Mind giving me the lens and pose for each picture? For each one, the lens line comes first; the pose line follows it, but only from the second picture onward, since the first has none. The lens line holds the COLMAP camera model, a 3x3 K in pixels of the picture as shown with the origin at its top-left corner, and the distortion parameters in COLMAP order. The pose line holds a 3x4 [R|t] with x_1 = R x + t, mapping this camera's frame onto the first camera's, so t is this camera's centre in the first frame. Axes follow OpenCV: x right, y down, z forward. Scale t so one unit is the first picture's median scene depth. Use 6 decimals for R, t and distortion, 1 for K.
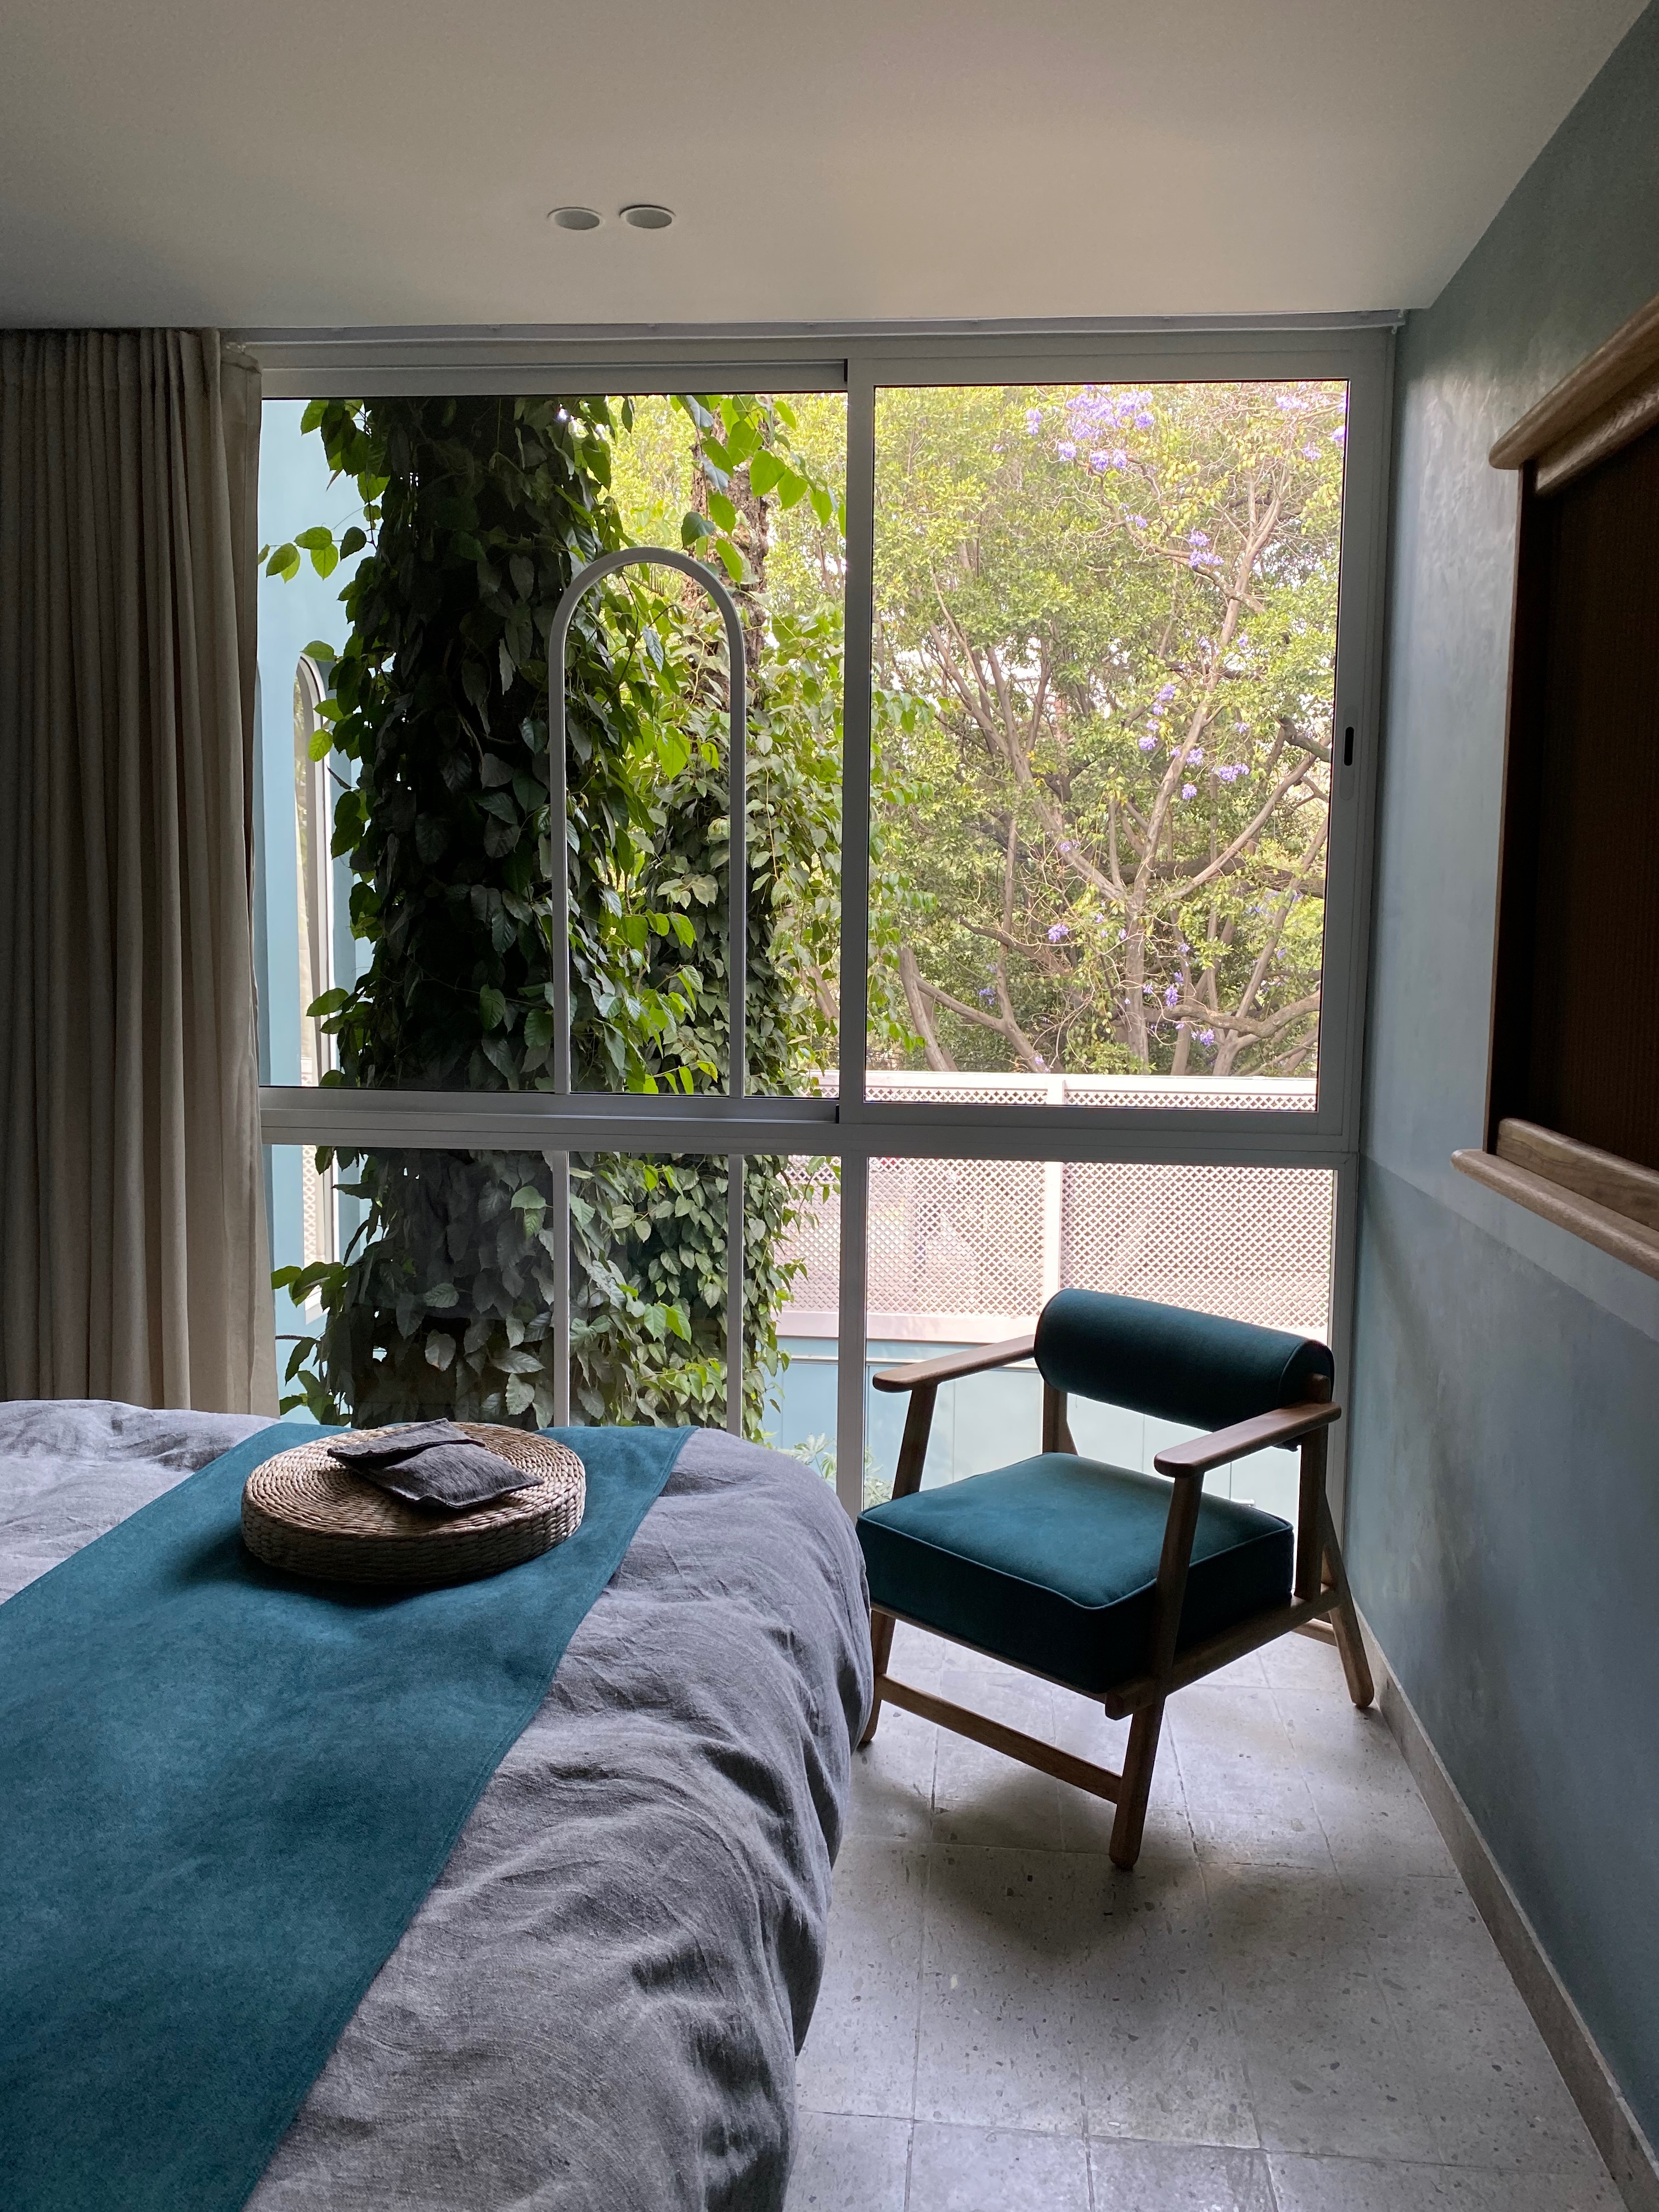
lens RADIAL K [[1688.9, 0, 845.6], [0, 1688.9, 1107.3], [0, 0, 1]] dist [0.021987, -0.018926]
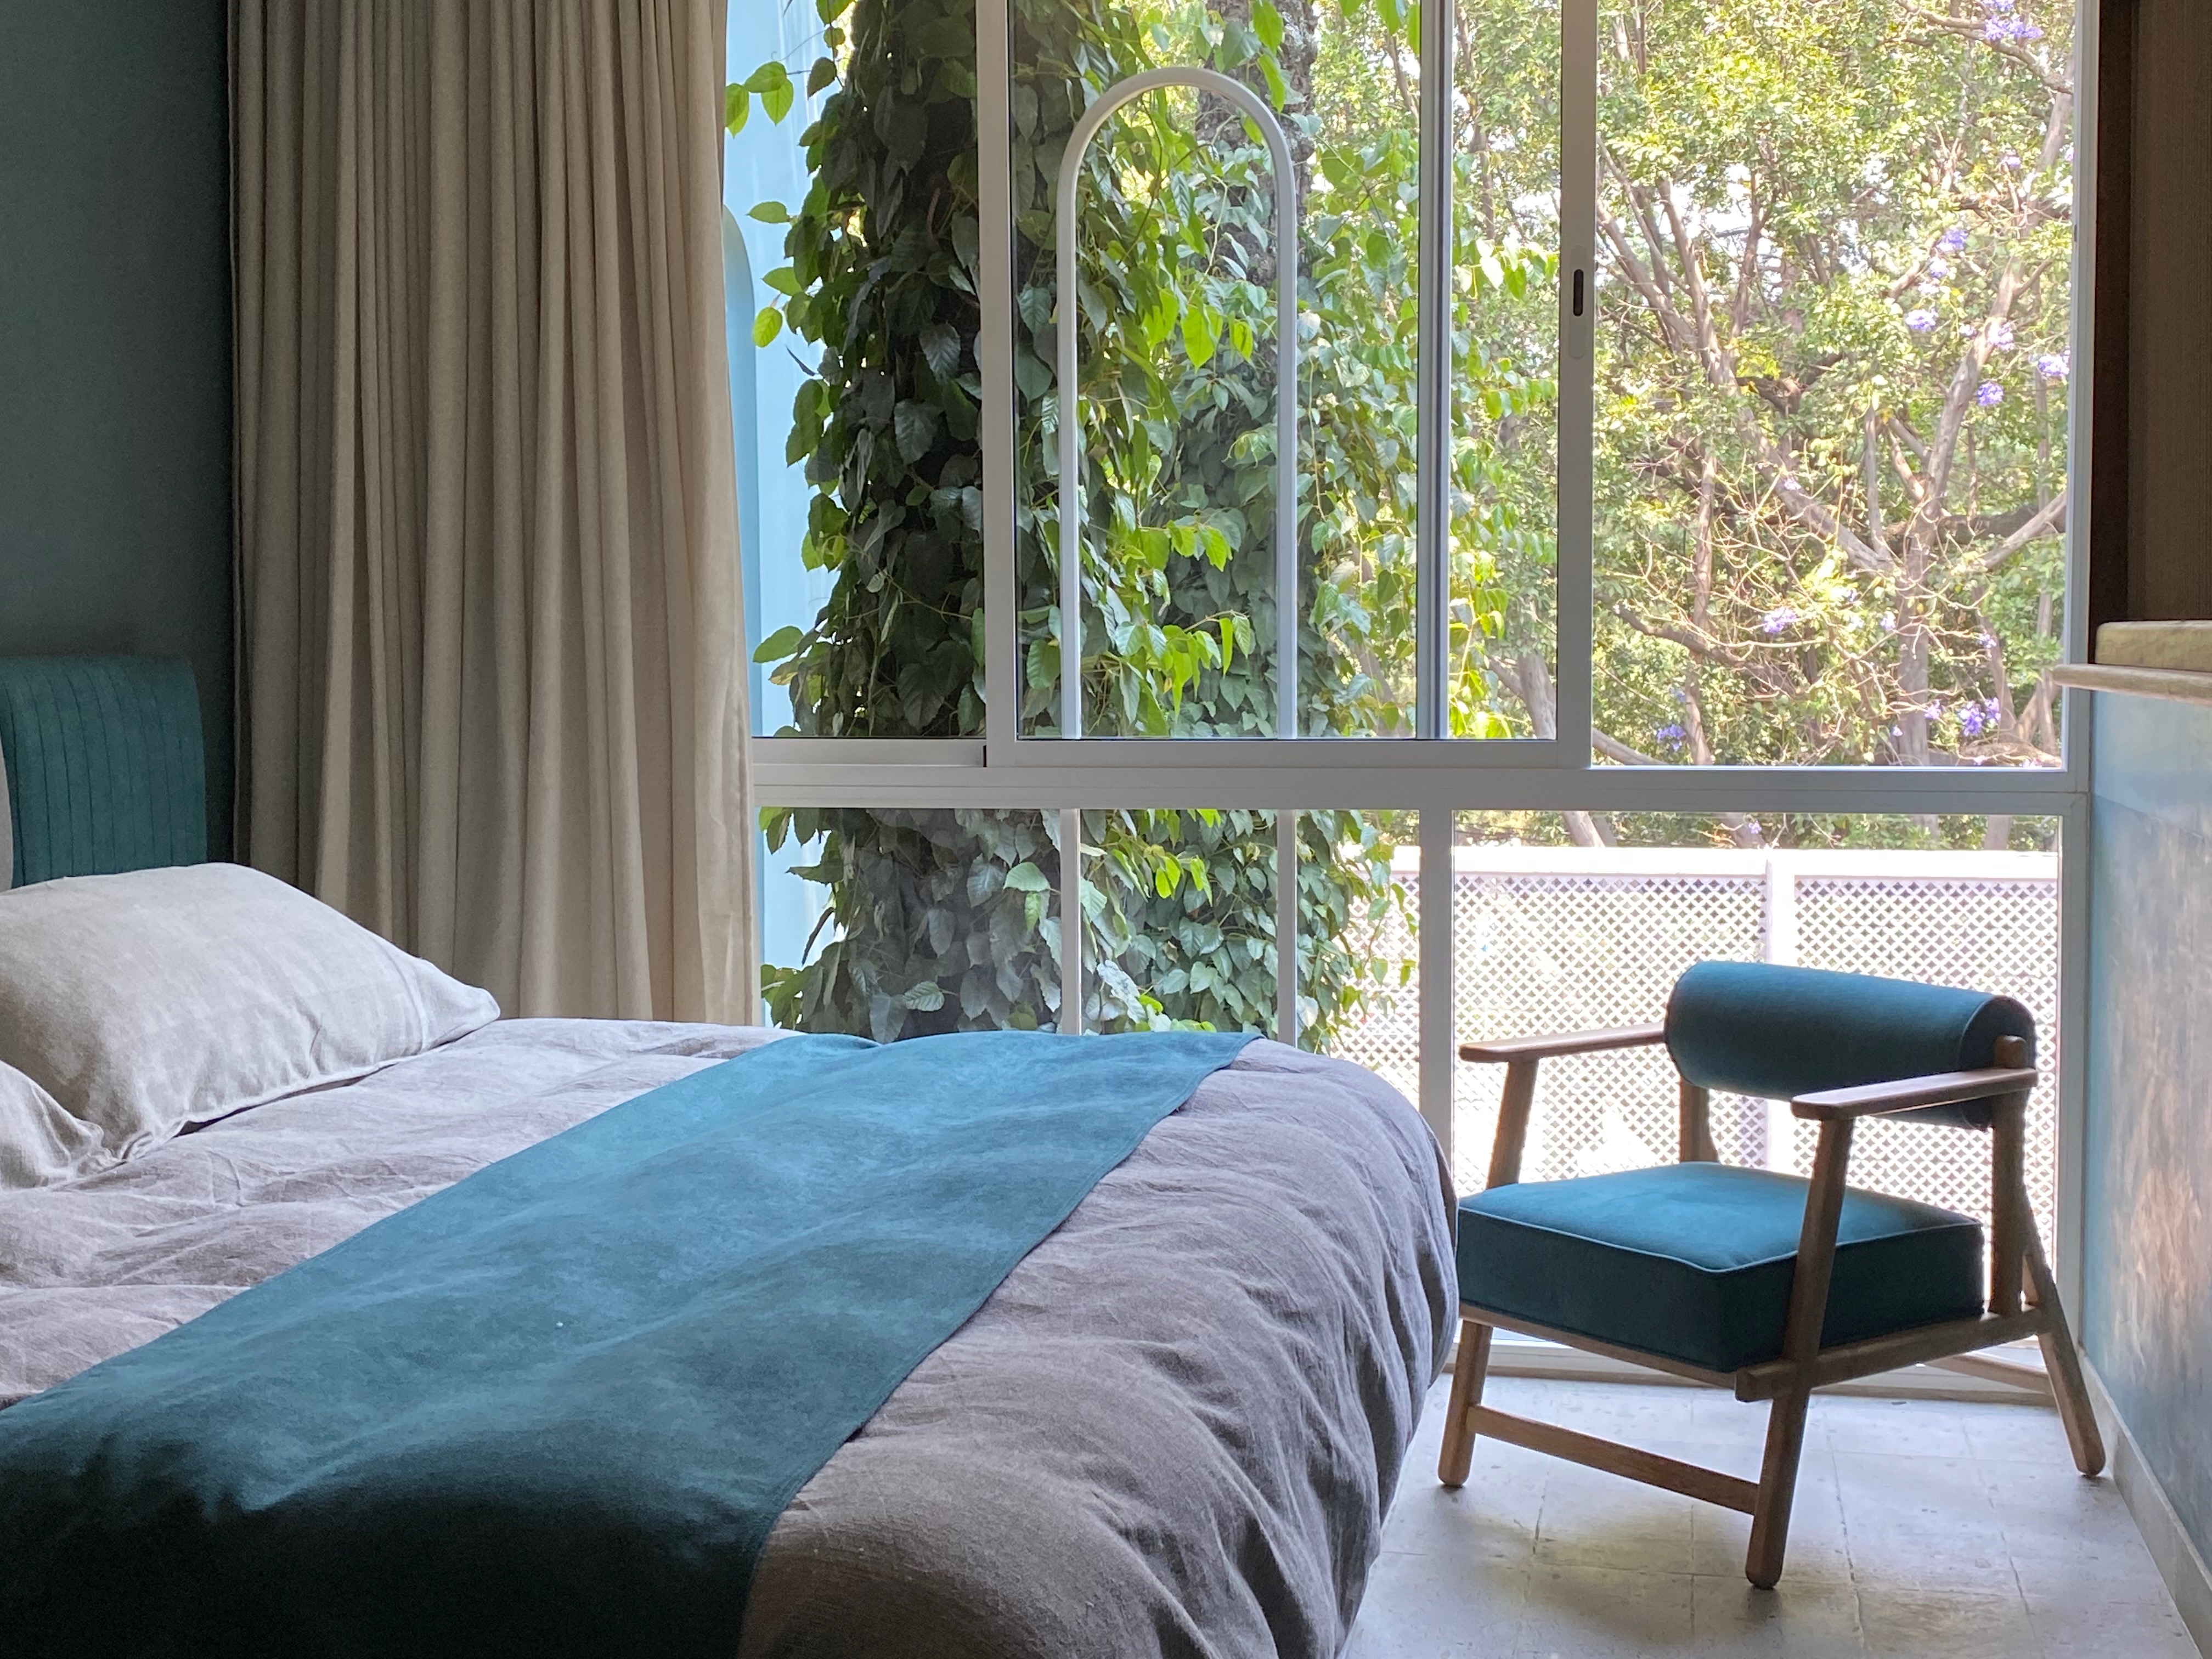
lens RADIAL K [[2777.6, 0, 1105.7], [0, 2777.6, 807.4], [0, 0, 1]] dist [0.049689, 0.000000]
pose [[0.992792, -0.008948, -0.119513, 0.006243], [0.002910, 0.998715, -0.050604, 0.088152], [0.119812, 0.049891, 0.991542, -0.302225]]
